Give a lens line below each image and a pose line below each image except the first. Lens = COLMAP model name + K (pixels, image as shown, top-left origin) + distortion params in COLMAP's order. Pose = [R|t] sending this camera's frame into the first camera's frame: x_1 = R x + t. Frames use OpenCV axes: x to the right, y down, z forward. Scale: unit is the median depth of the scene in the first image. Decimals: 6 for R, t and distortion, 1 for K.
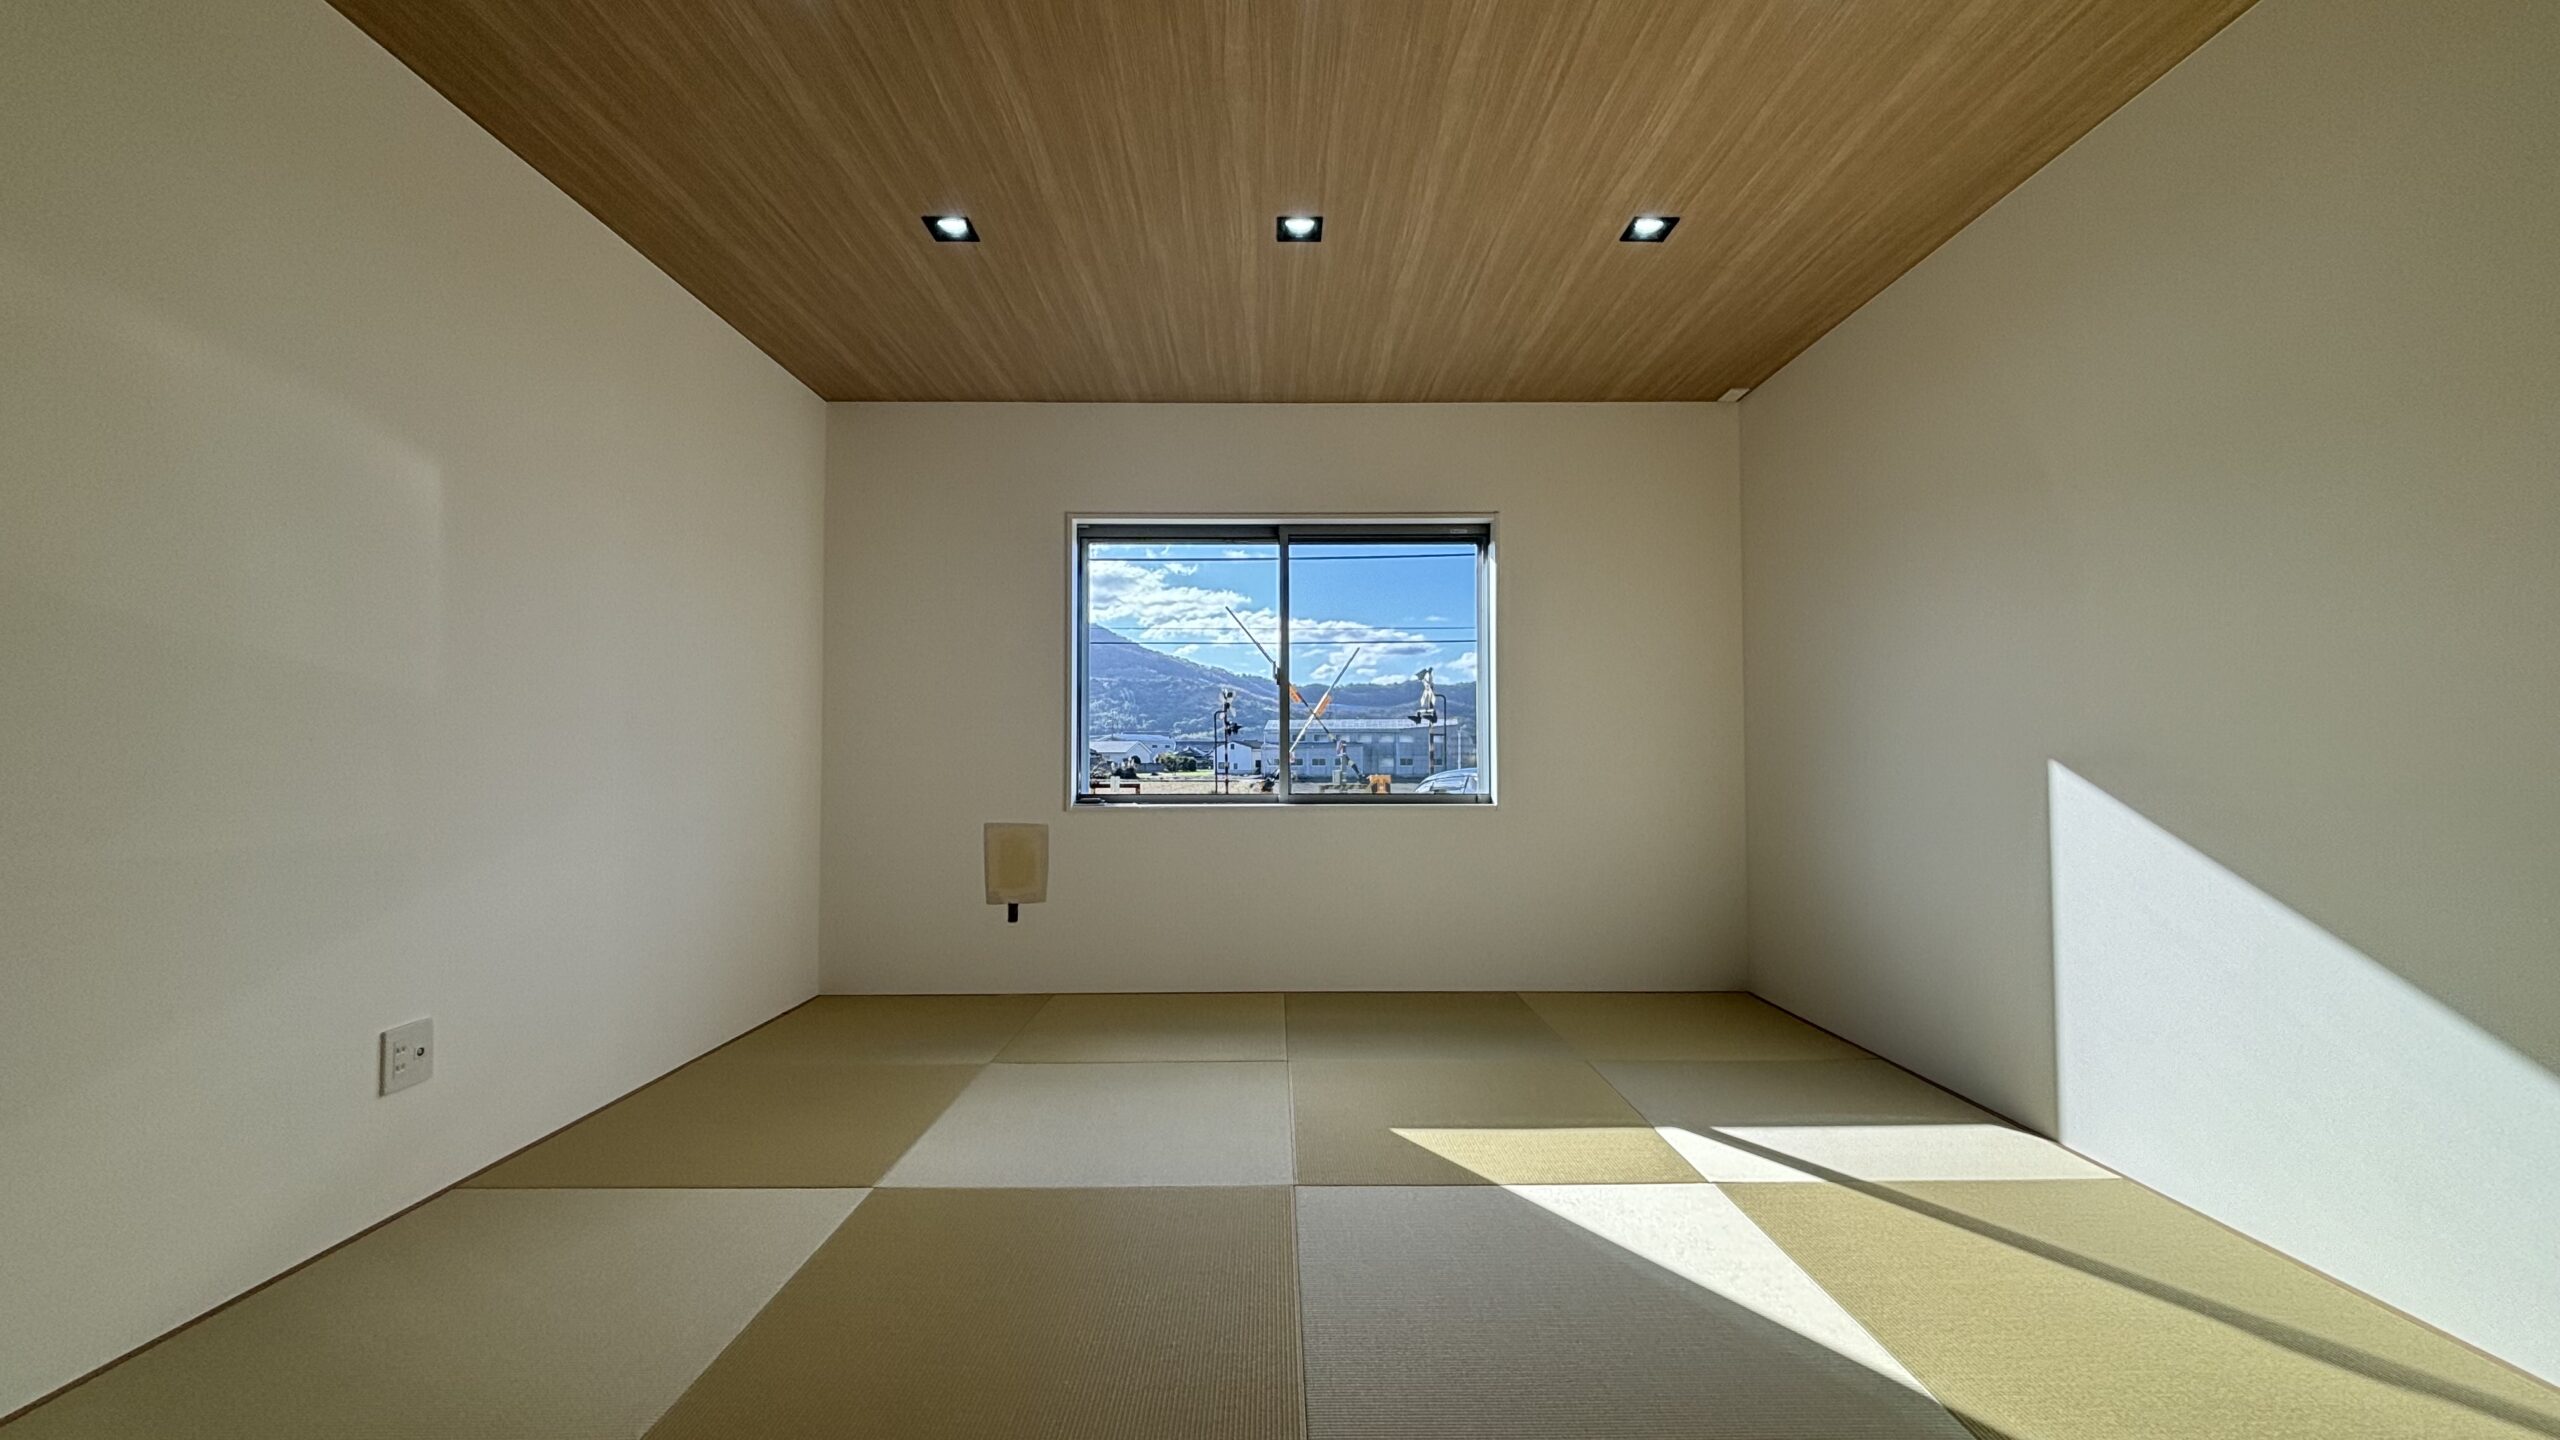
lens RADIAL K [[1091.4, 0, 1280.0], [0, 1091.4, 720.0], [0, 0, 1]] dist [0.116614, -0.000039]
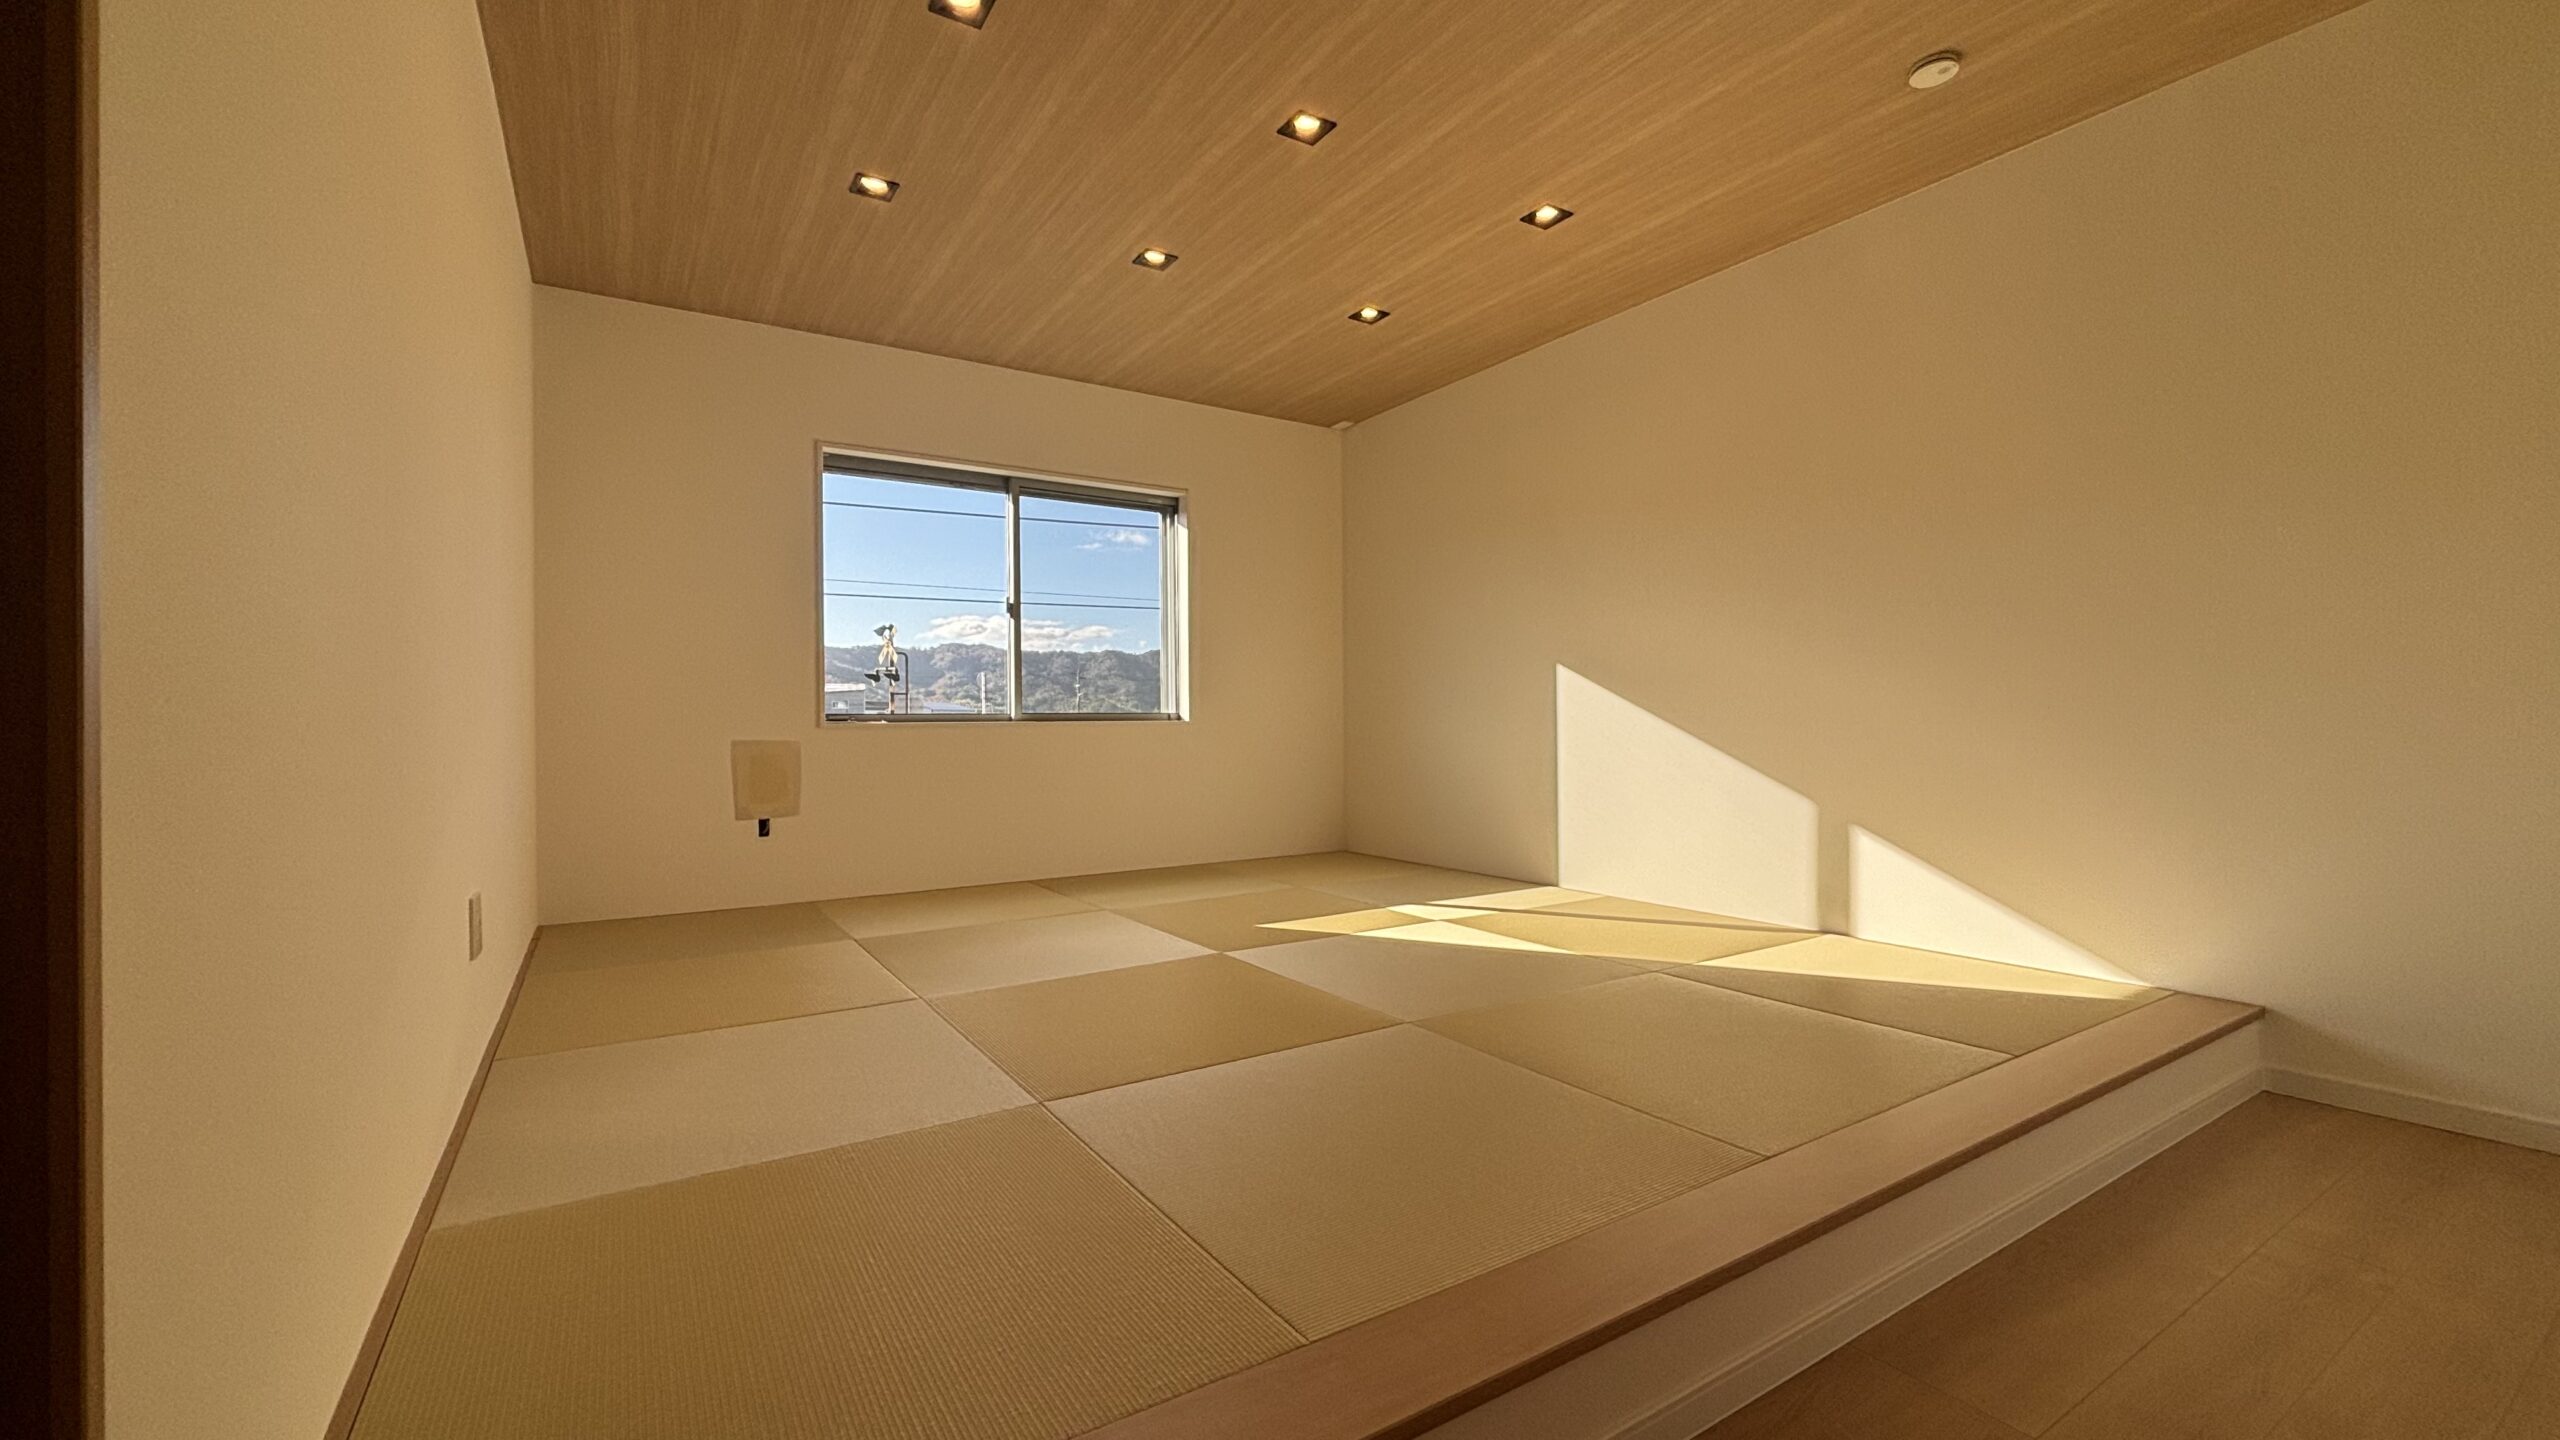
lens RADIAL K [[1091.4, 0, 1280.0], [0, 1091.4, 720.0], [0, 0, 1]] dist [0.116614, -0.000039]
pose [[0.841764, -0.003066, 0.539836, -0.396878], [-0.009285, 0.999754, 0.020156, 0.049718], [-0.539765, -0.021979, 0.841529, -0.125546]]
